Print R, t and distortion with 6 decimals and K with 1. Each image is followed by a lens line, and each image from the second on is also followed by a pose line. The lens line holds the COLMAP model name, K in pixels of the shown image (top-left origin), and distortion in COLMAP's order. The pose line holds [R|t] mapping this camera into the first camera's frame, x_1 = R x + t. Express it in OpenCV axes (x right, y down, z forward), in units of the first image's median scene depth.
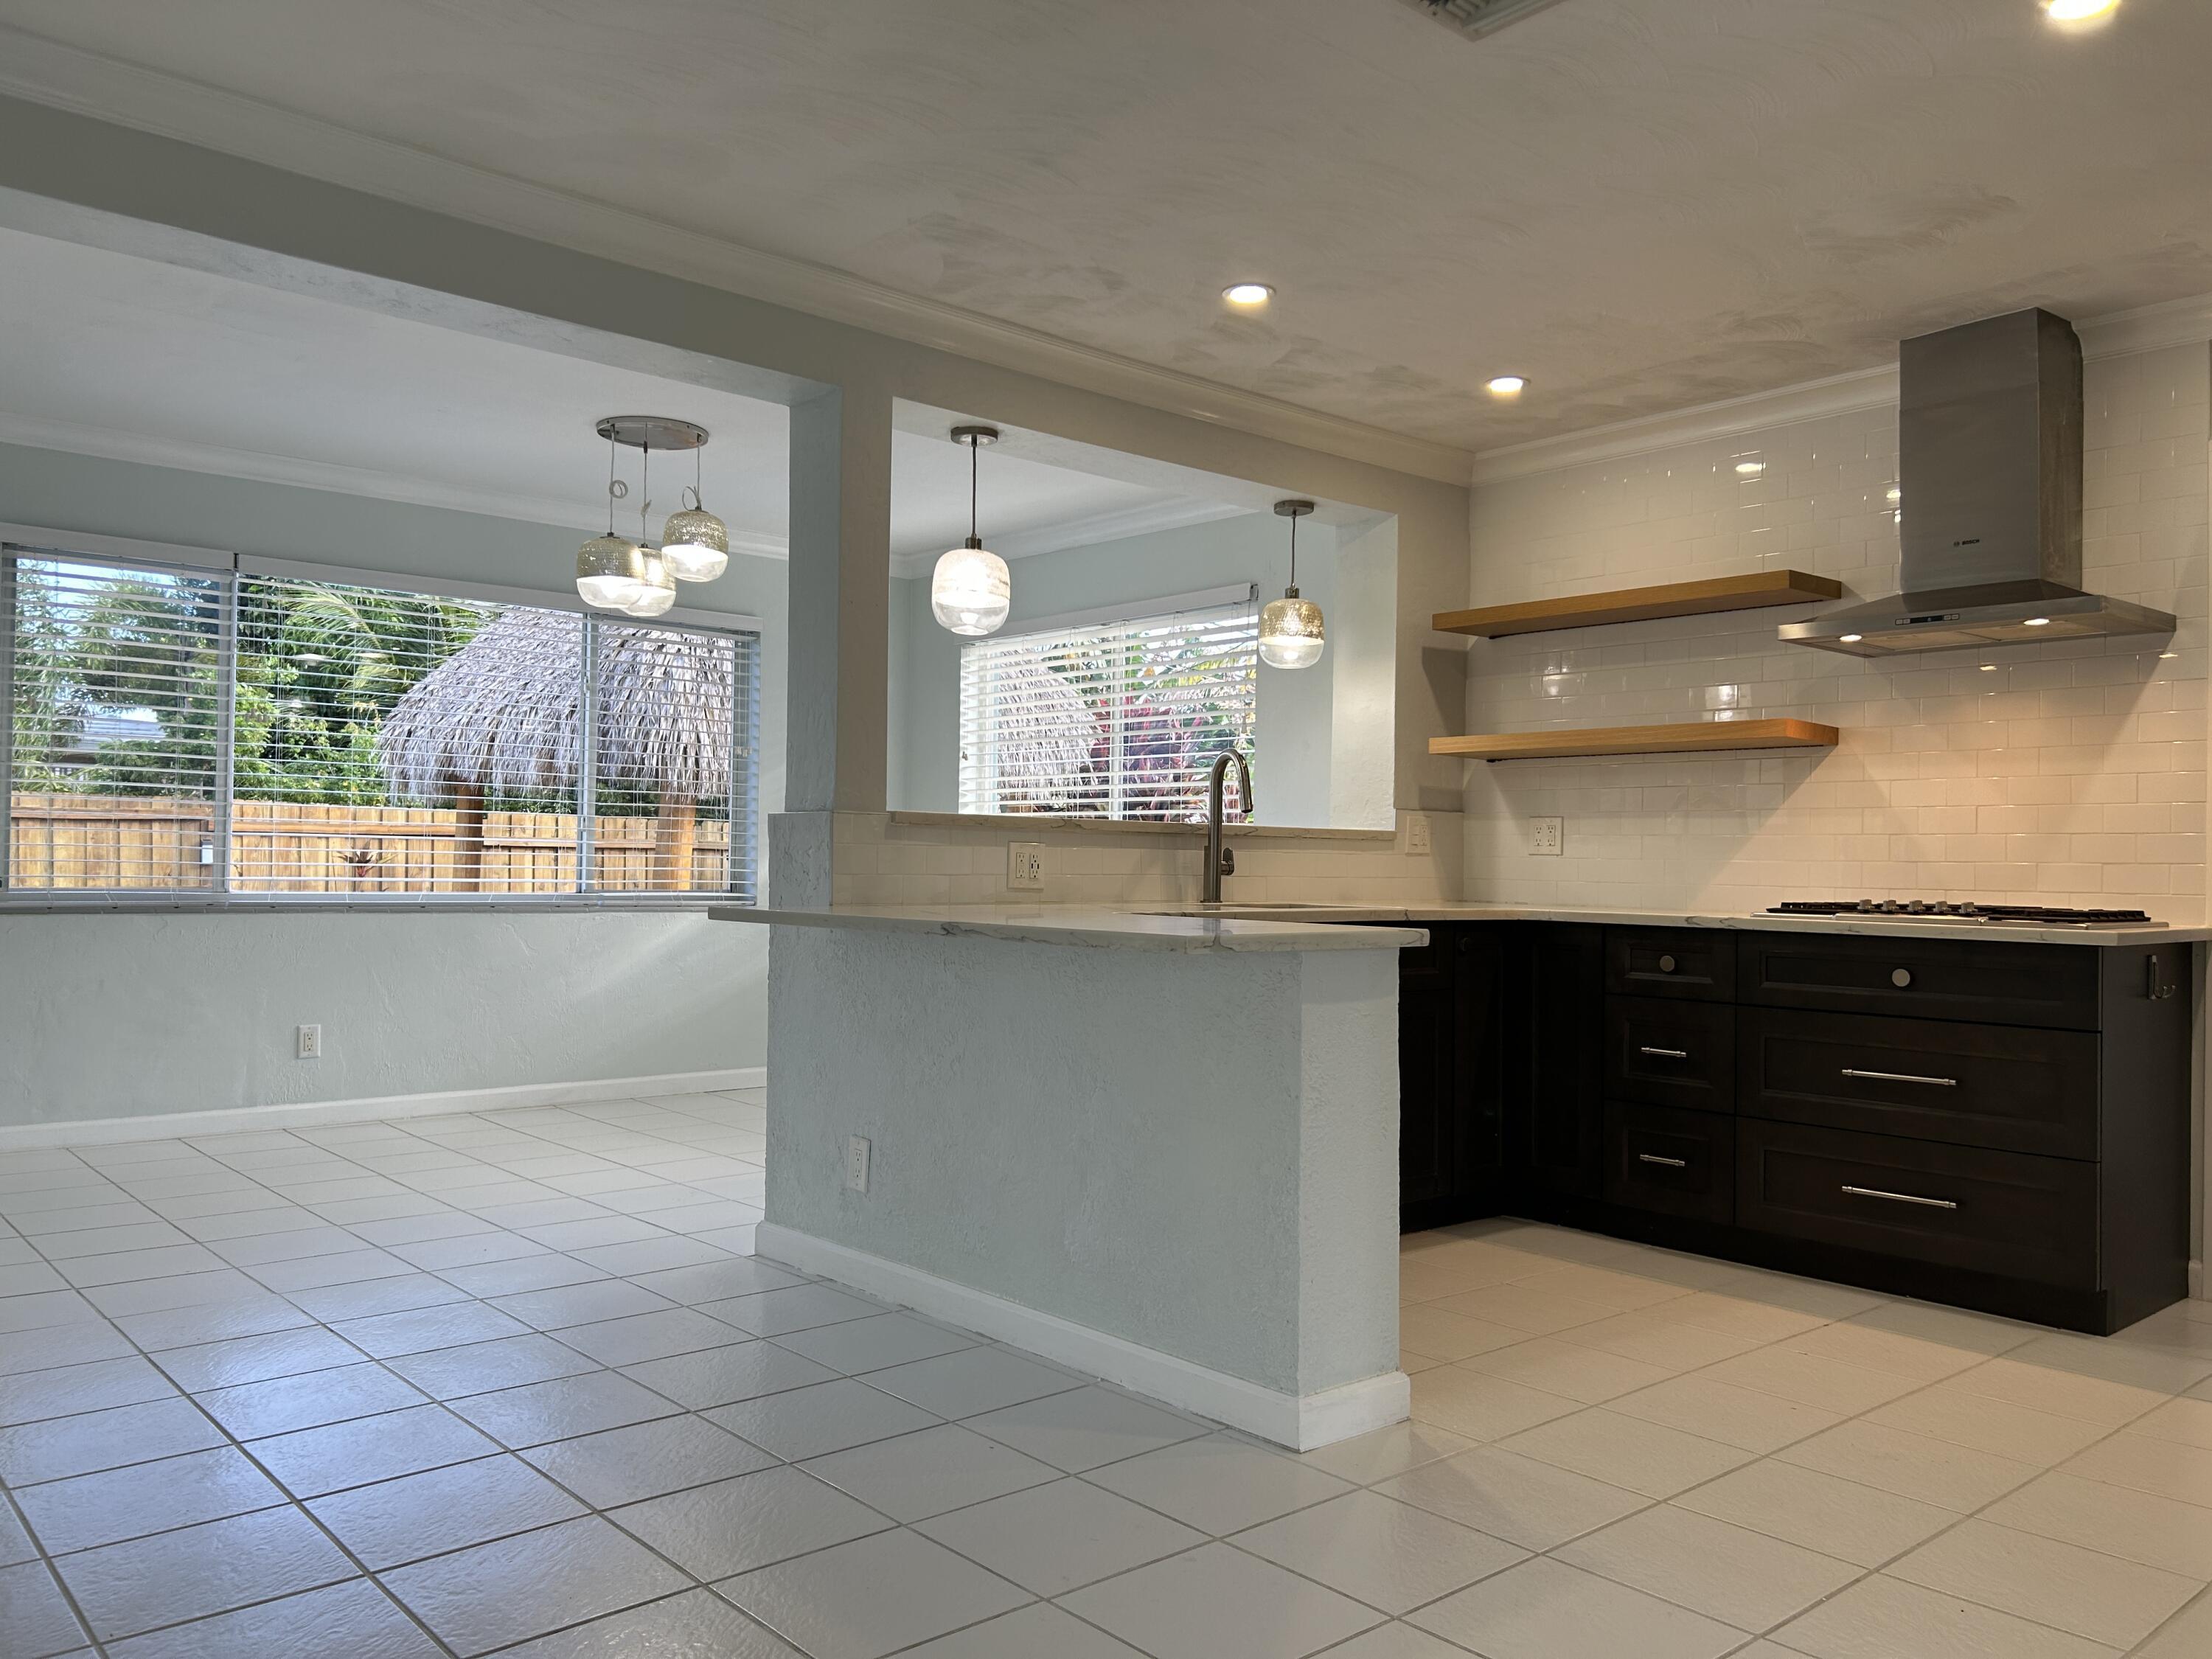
lens RADIAL K [[1670.6, 0, 1108.7], [0, 1670.6, 838.4], [0, 0, 1]] dist [0.057684, -0.068539]
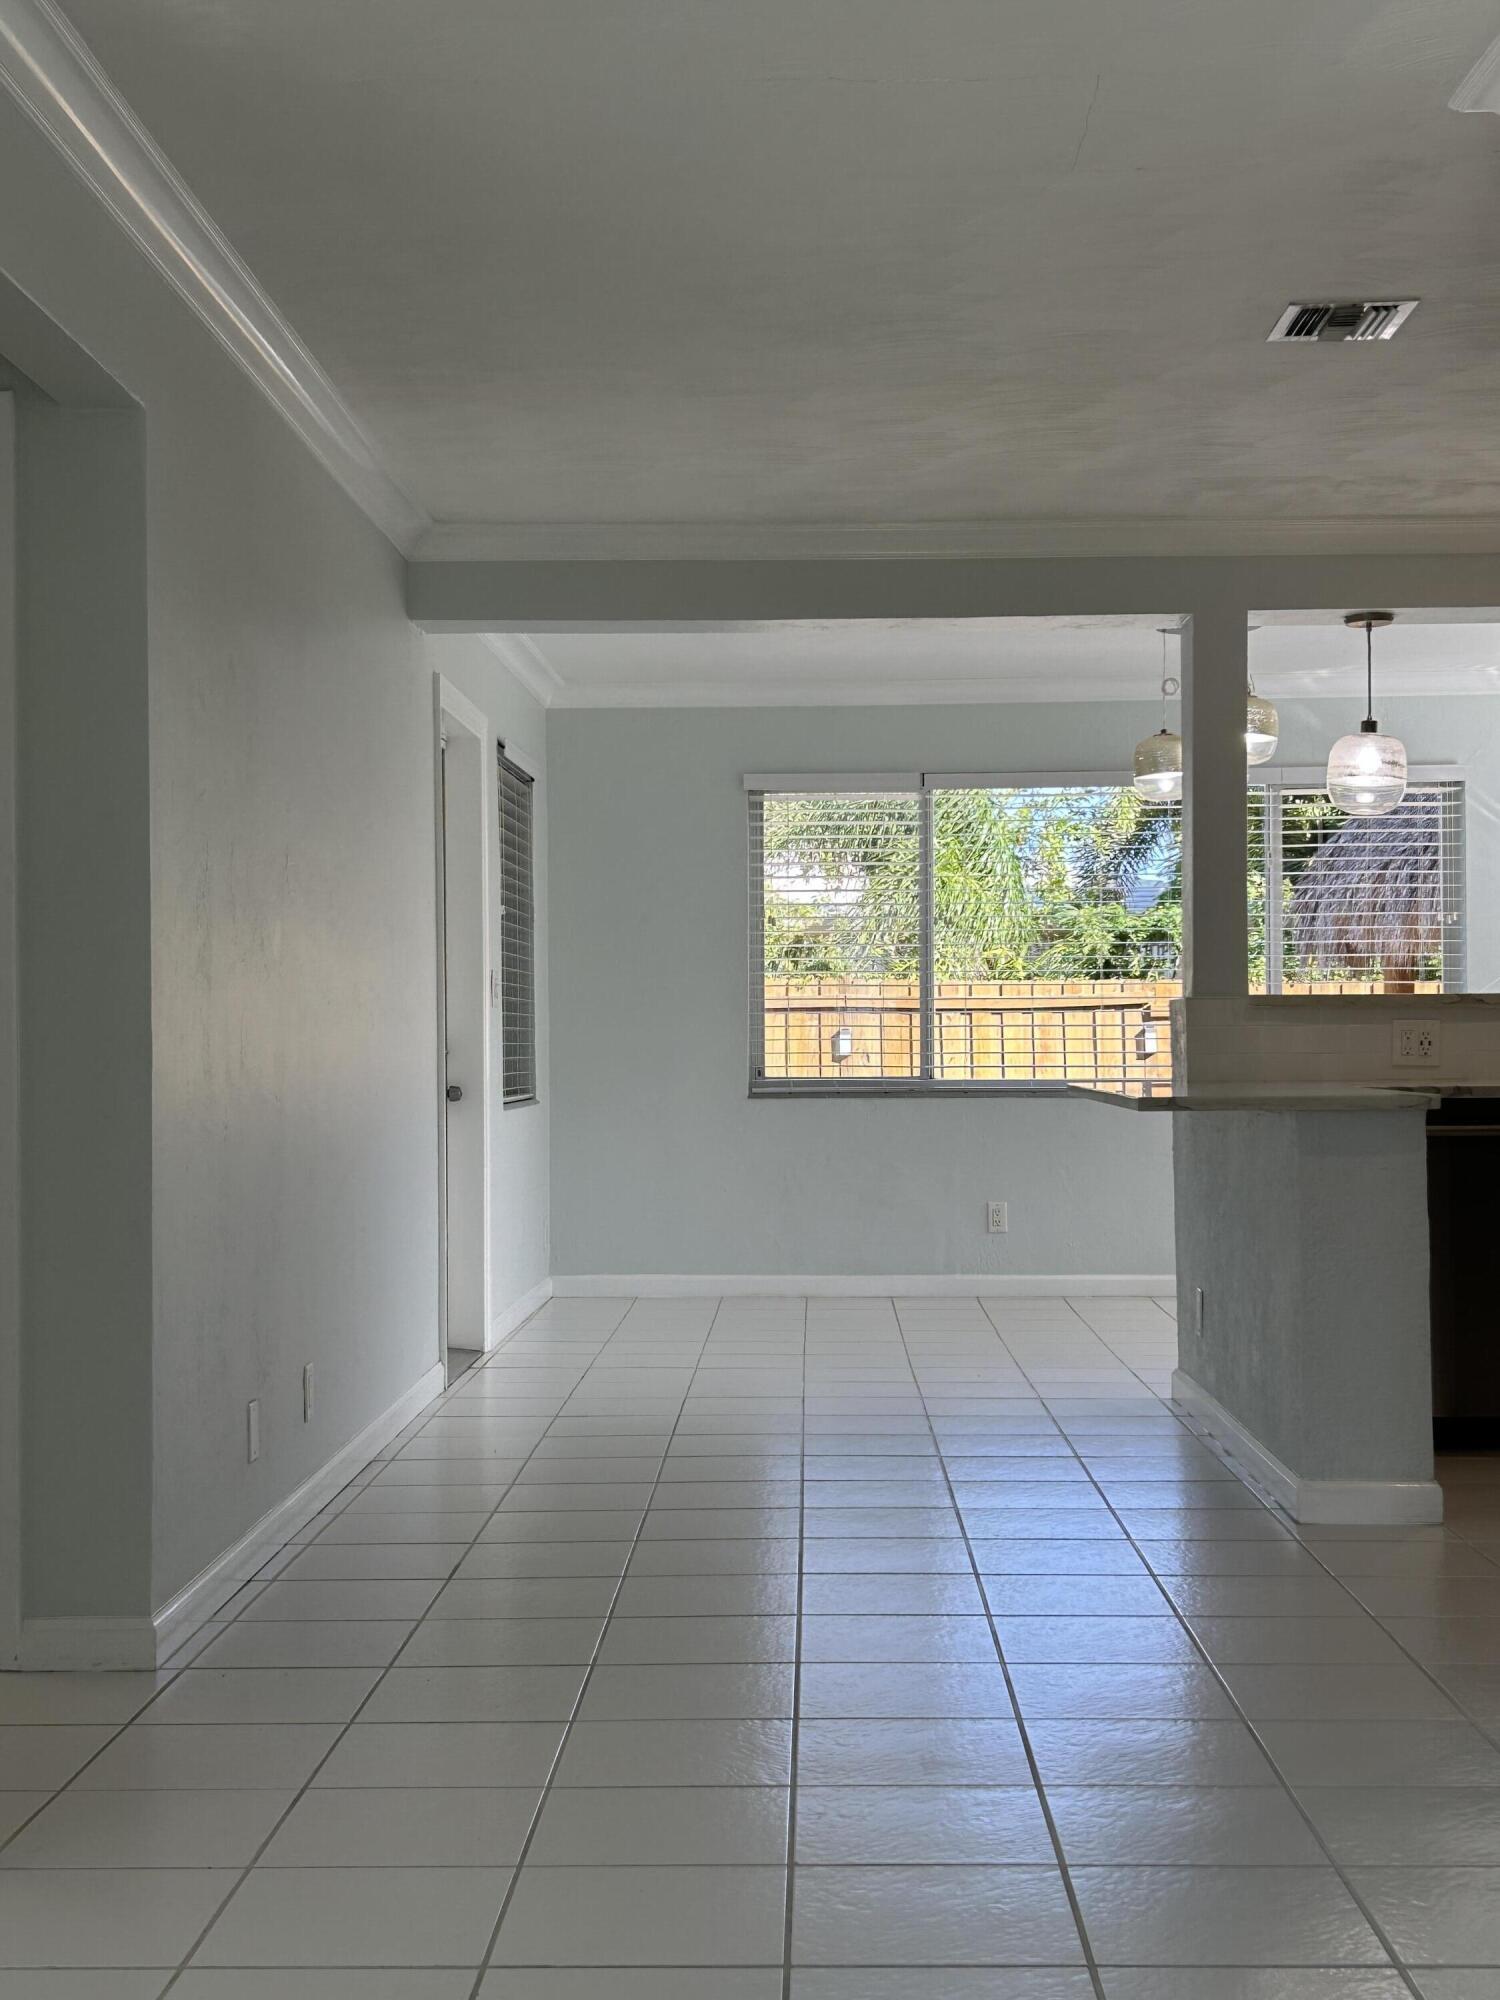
lens RADIAL K [[2574.7, 0, 749.5], [0, 2574.7, 1001.0], [0, 0, 1]] dist [0.013367, 0.000000]
pose [[0.728308, -0.031389, -0.684531, 0.674755], [0.030193, 0.999450, -0.013705, 0.000150], [0.684585, -0.010687, 0.728855, -0.381427]]
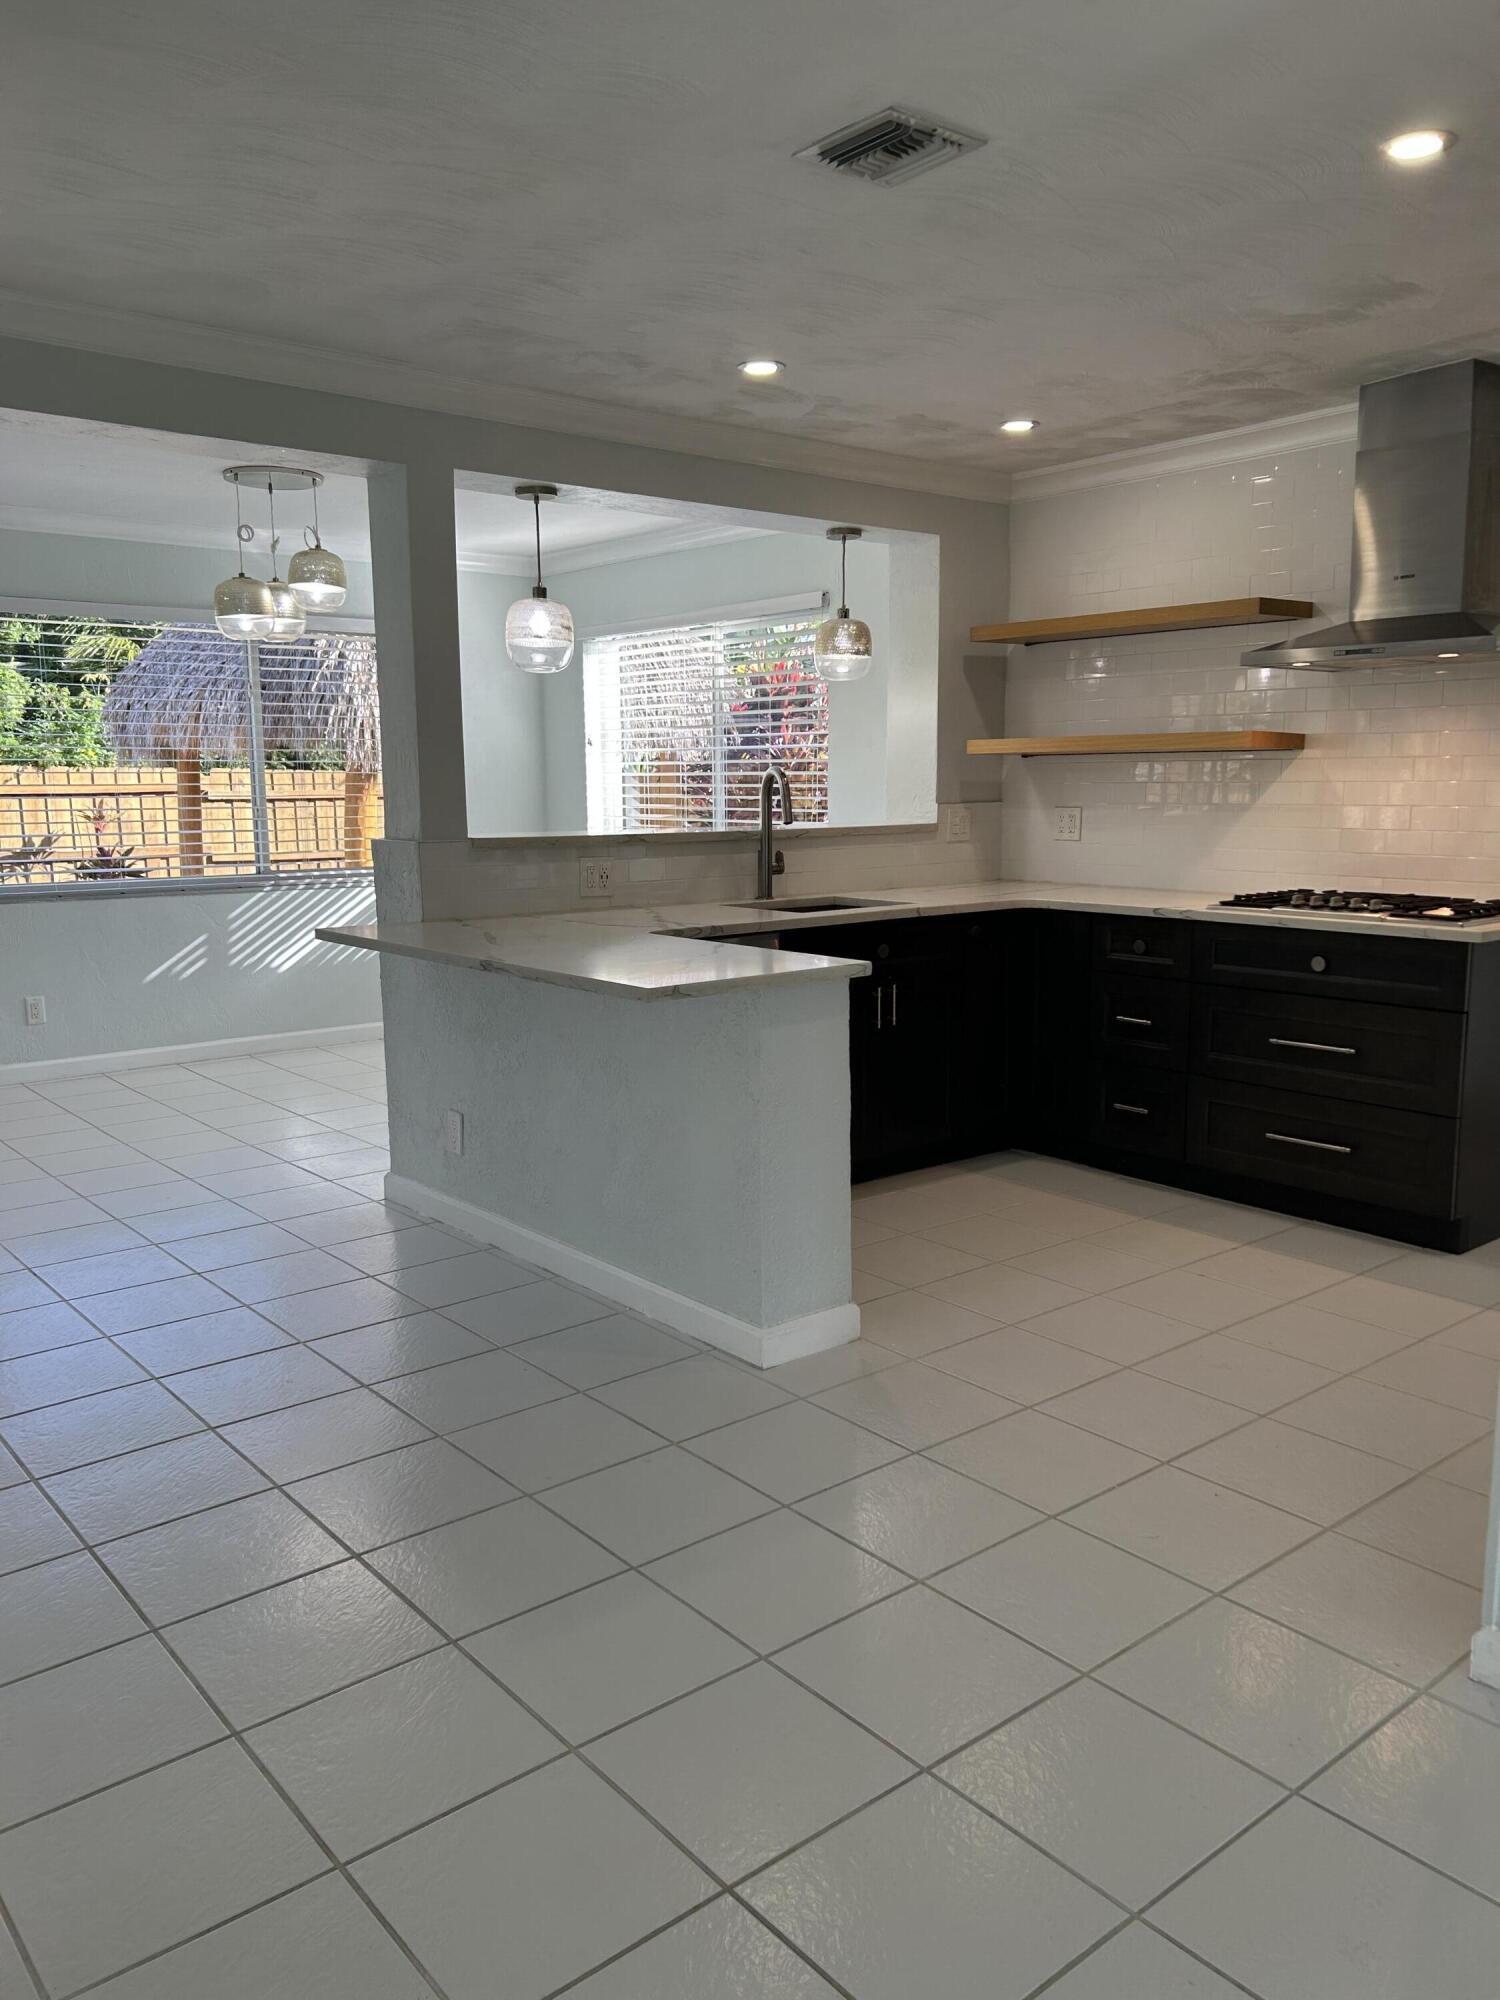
lens RADIAL K [[1510.5, 0, 770.3], [0, 1510.5, 1014.0], [0, 0, 1]] dist [0.057684, -0.068539]
pose [[0.999448, -0.017279, -0.028377, 0.095590], [0.021920, 0.984790, 0.172360, -0.064882], [0.024967, -0.172887, 0.984625, -0.063682]]
